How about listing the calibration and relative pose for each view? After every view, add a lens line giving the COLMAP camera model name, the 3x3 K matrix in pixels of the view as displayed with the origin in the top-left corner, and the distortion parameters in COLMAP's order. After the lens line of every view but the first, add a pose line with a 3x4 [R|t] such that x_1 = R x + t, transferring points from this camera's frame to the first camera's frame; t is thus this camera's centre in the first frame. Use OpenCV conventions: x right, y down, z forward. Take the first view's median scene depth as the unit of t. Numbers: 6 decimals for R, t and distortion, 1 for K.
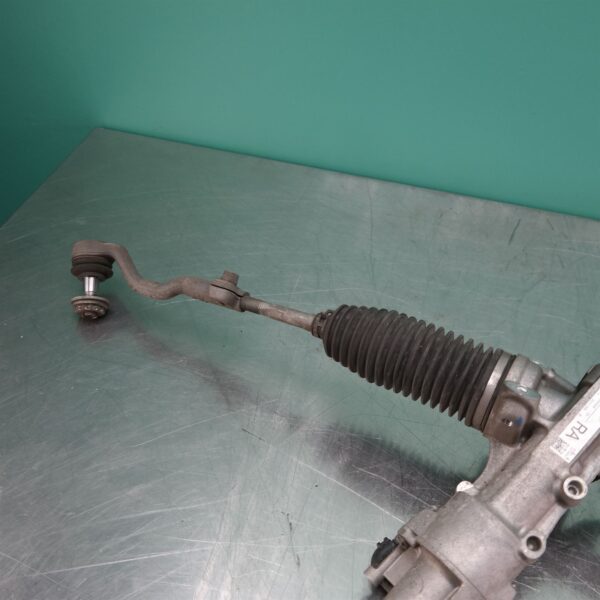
lens RADIAL K [[728.4, 0, 300.0], [0, 728.4, 300.0], [0, 0, 1]] dist [-0.005119, -0.016121]
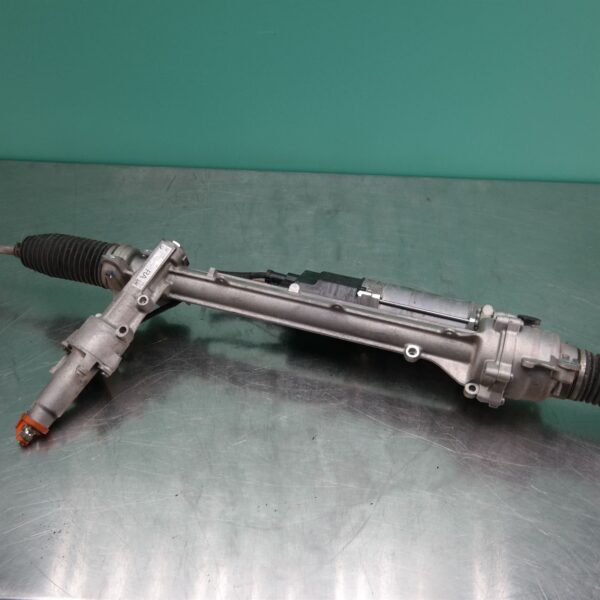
lens RADIAL K [[728.4, 0, 300.0], [0, 728.4, 300.0], [0, 0, 1]] dist [-0.005119, -0.016121]
pose [[0.968215, -0.171401, 0.182158, 0.414161], [0.169465, 0.985186, 0.026256, 0.267032], [-0.183960, 0.005448, 0.982919, -0.967425]]
